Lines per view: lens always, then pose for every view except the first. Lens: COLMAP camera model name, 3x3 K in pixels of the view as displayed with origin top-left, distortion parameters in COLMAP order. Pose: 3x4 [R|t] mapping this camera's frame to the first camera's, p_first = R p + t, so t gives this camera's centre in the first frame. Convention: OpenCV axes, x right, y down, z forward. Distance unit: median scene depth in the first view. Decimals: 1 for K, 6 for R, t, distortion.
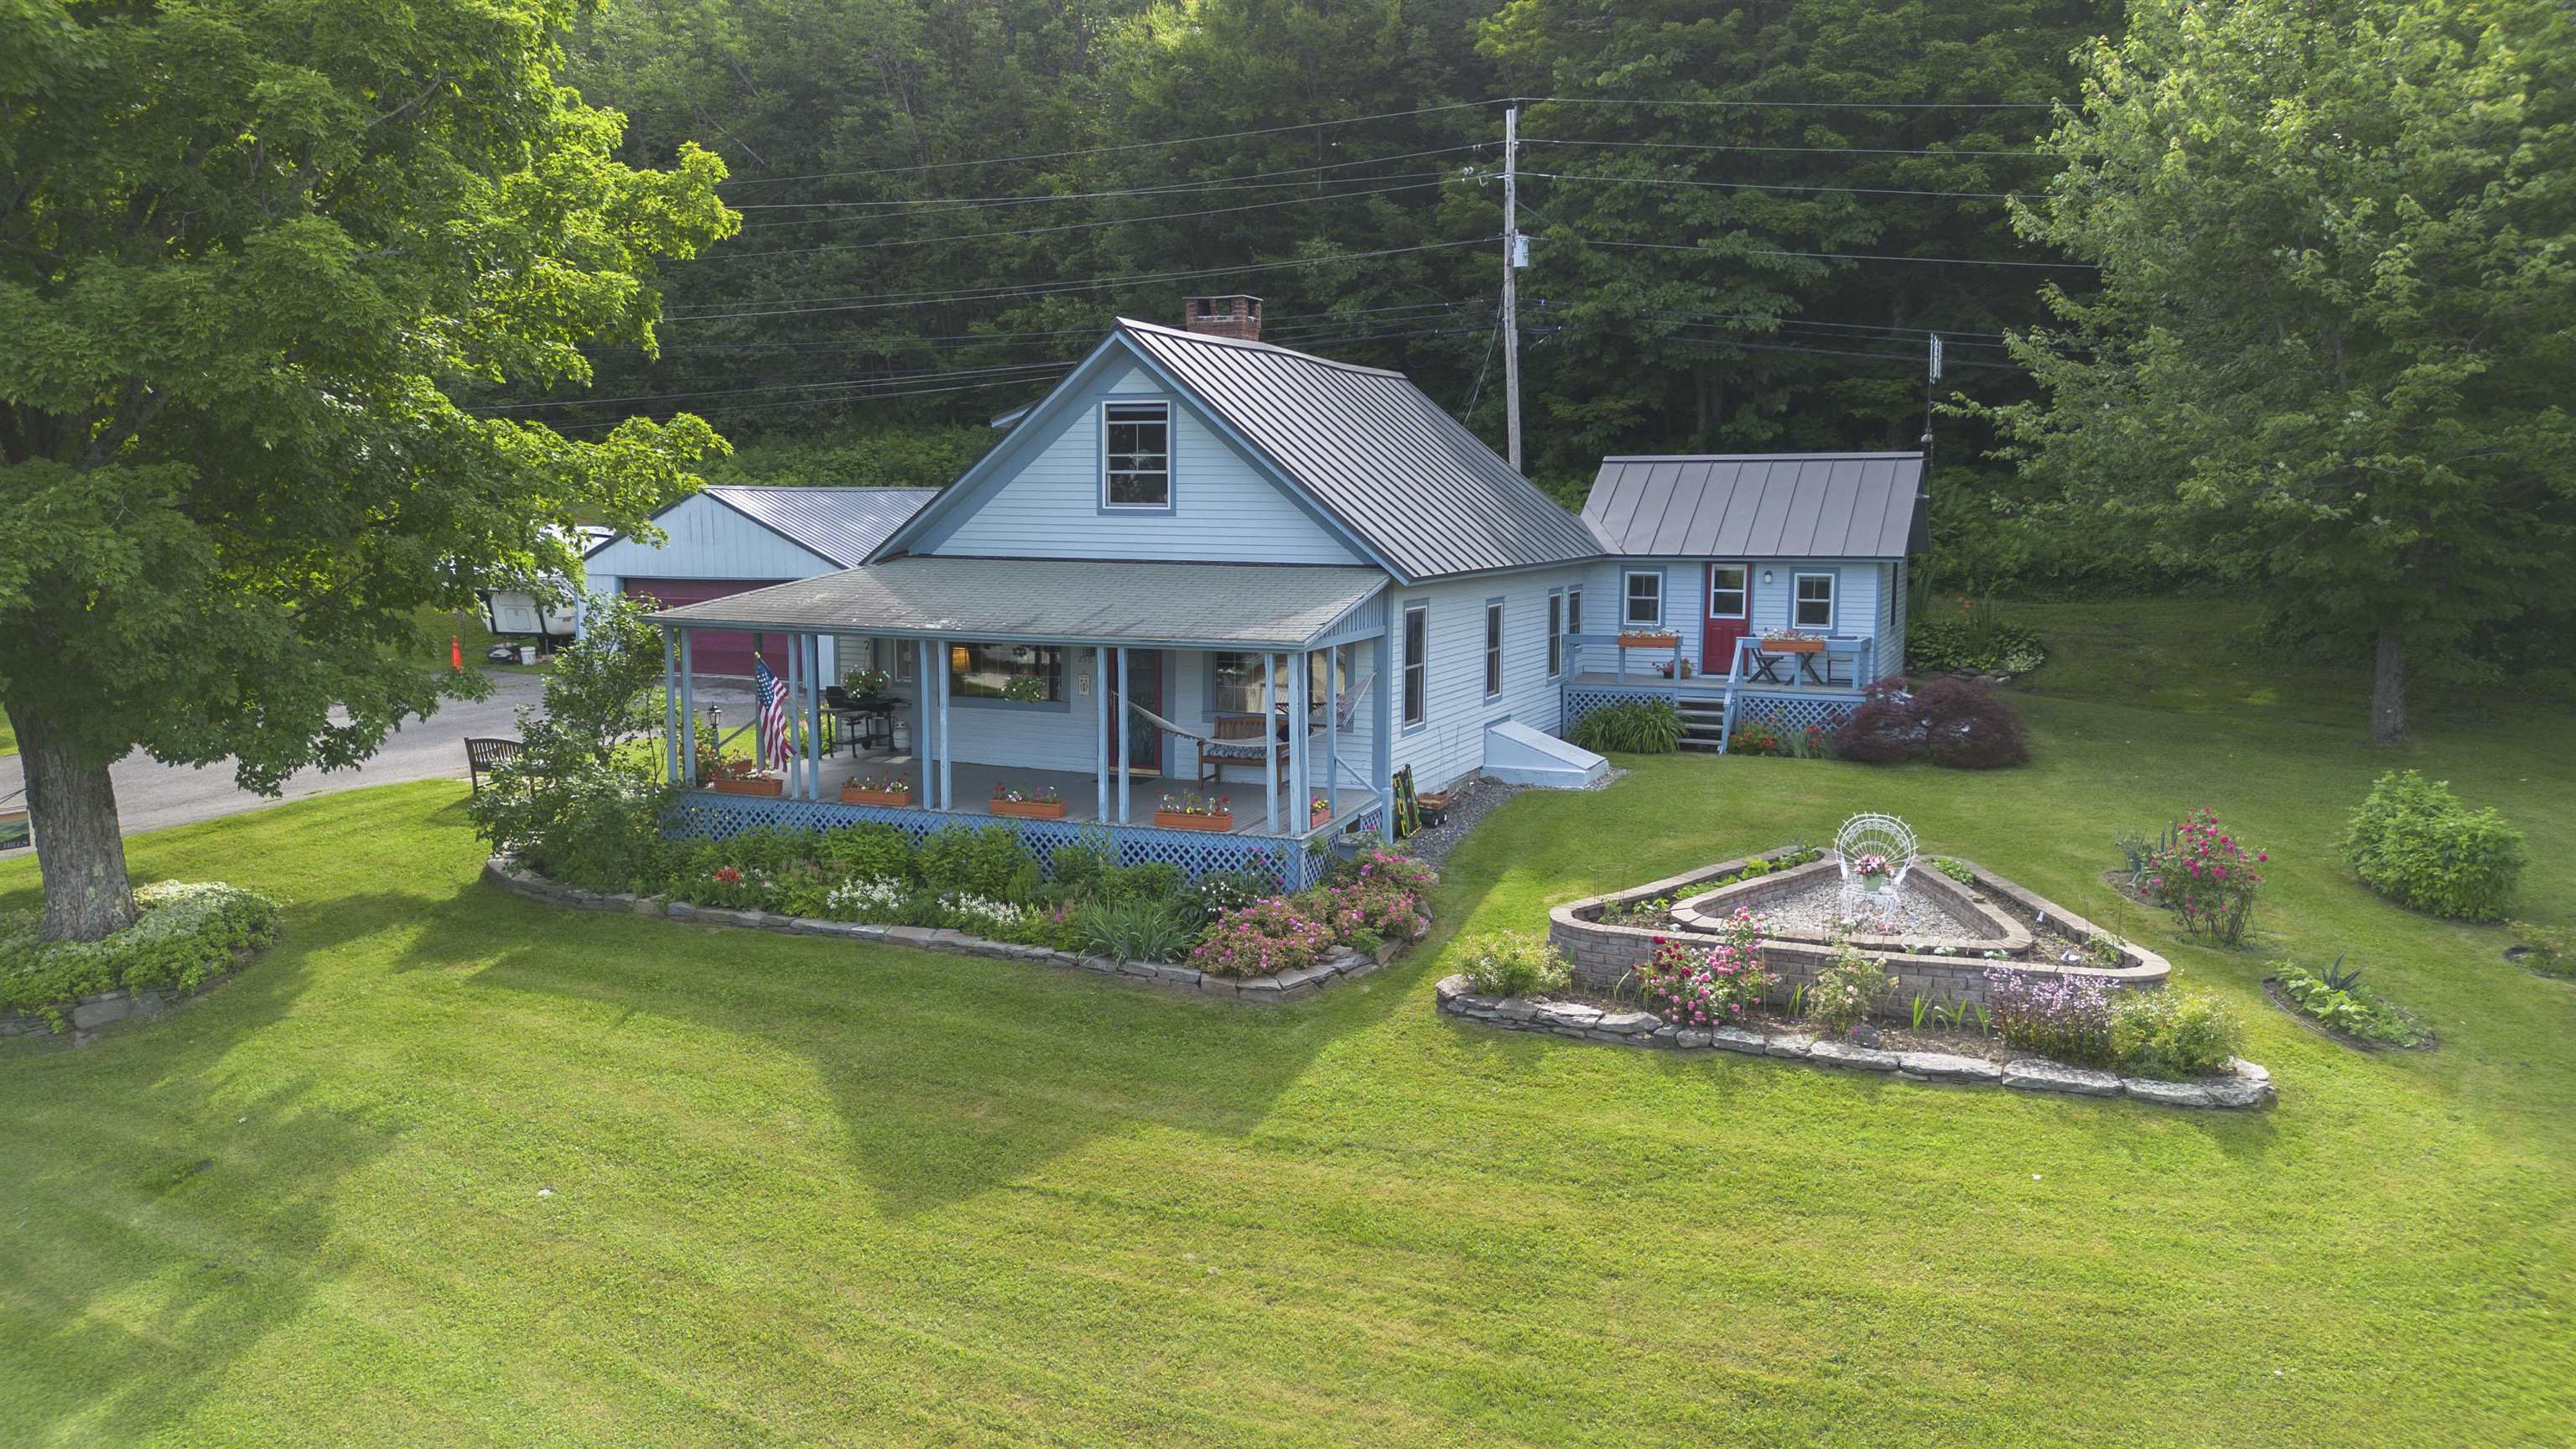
lens RADIAL K [[1837.2, 0, 1288.0], [0, 1837.2, 724.5], [0, 0, 1]] dist [0.066843, -0.069243]
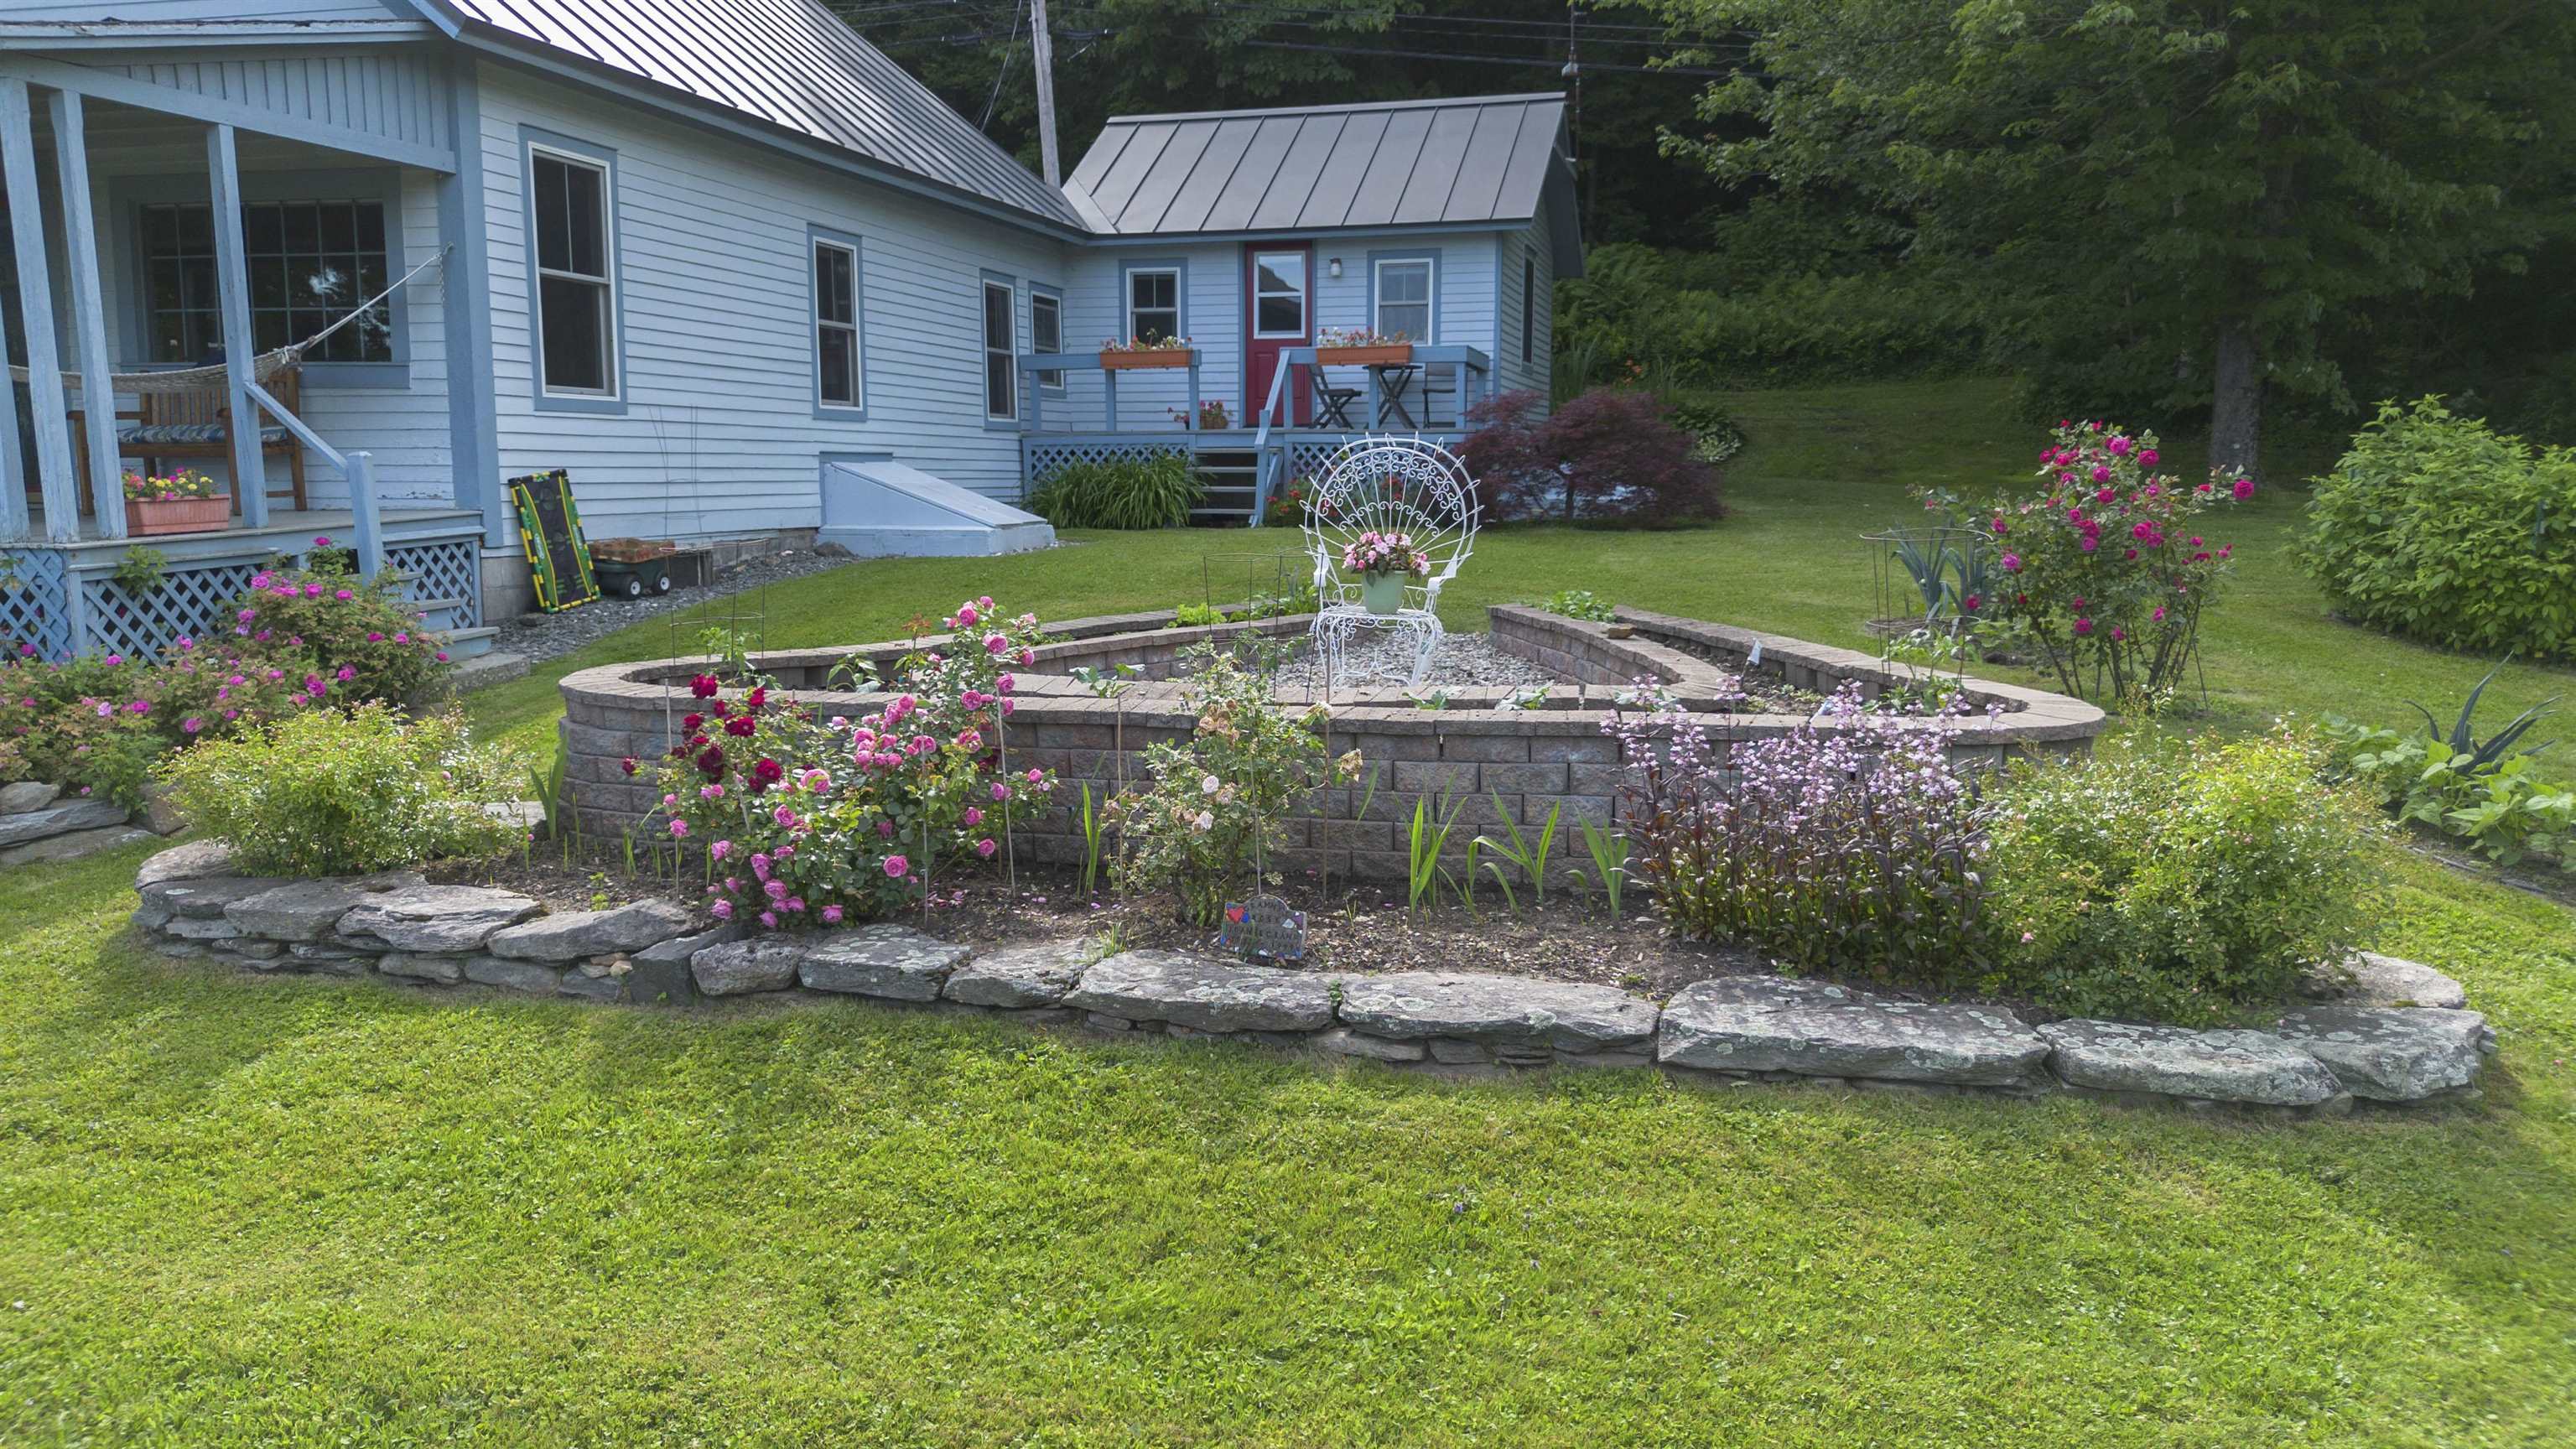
lens RADIAL K [[1837.2, 0, 1288.0], [0, 1837.2, 724.5], [0, 0, 1]] dist [0.066843, -0.069243]
pose [[0.988612, -0.022883, 0.148735, 0.206748], [0.020511, 0.999637, 0.017464, 0.097221], [-0.149080, -0.014215, 0.988723, 0.522165]]
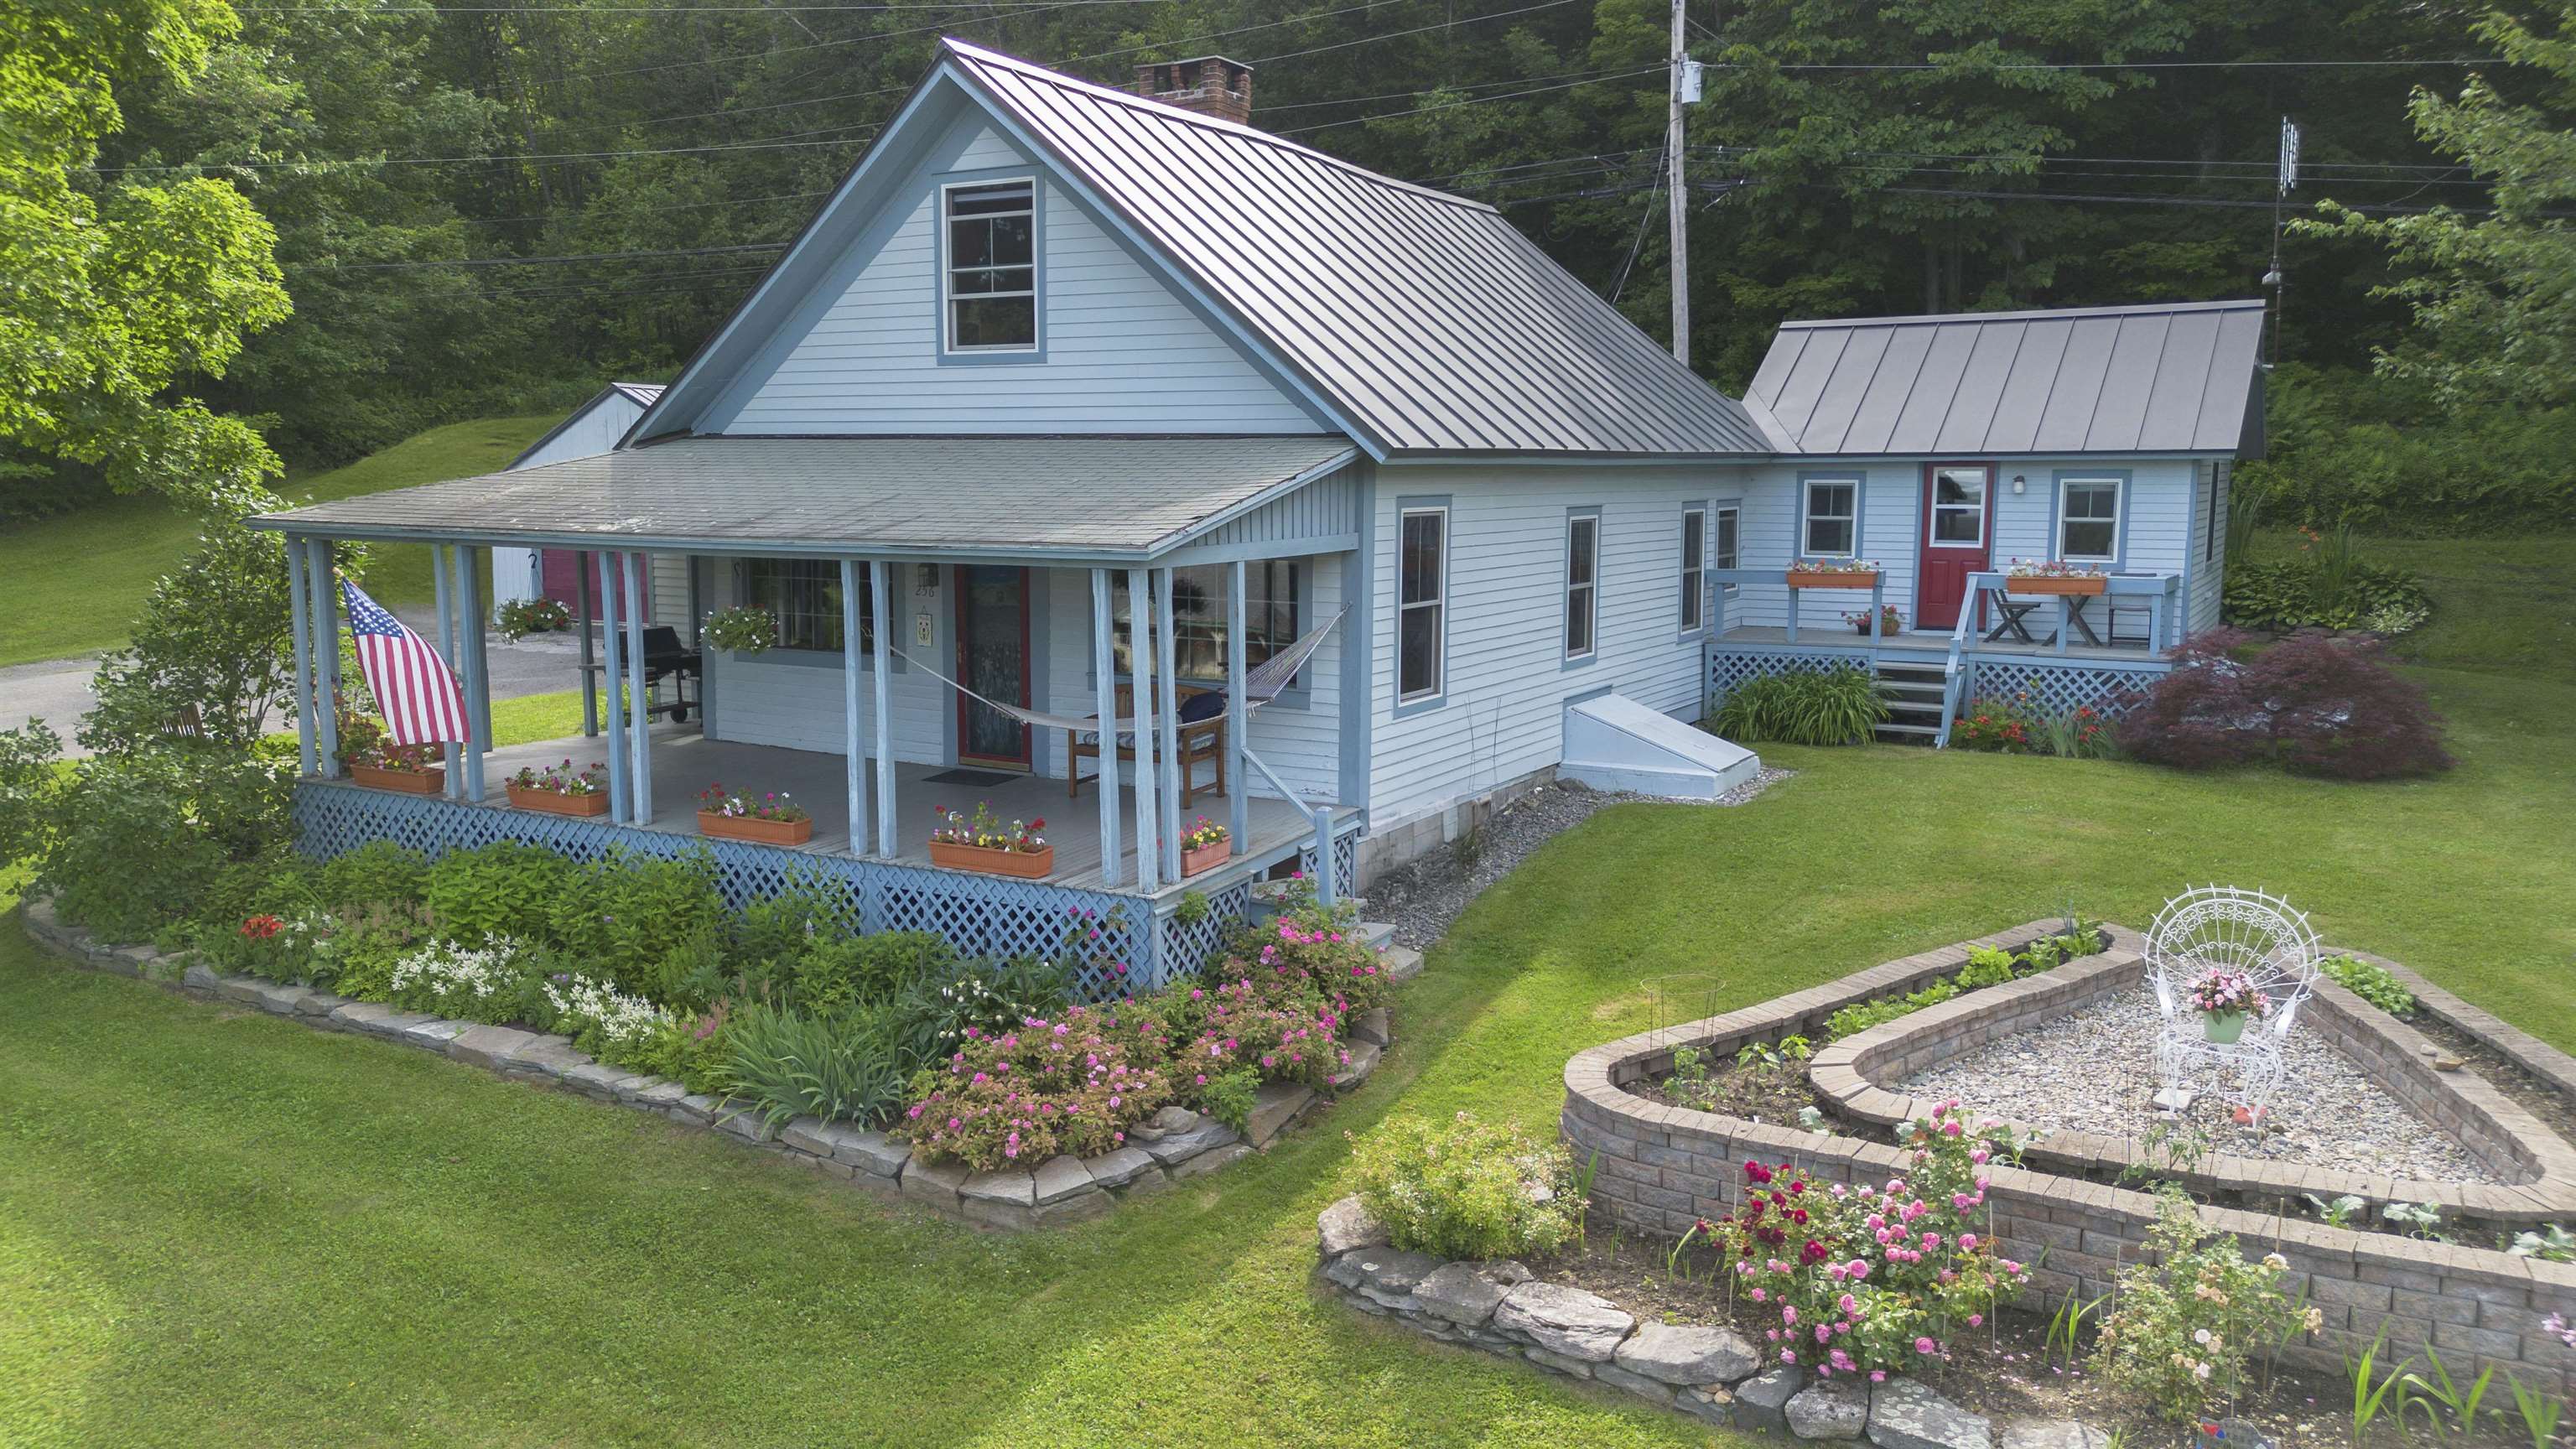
lens RADIAL K [[1837.2, 0, 1288.0], [0, 1837.2, 724.5], [0, 0, 1]] dist [0.066843, -0.069243]
pose [[0.992792, 0.015115, -0.118896, 0.110598], [-0.013090, 0.999756, 0.017795, -0.001761], [0.119136, -0.016111, 0.992747, 0.424318]]
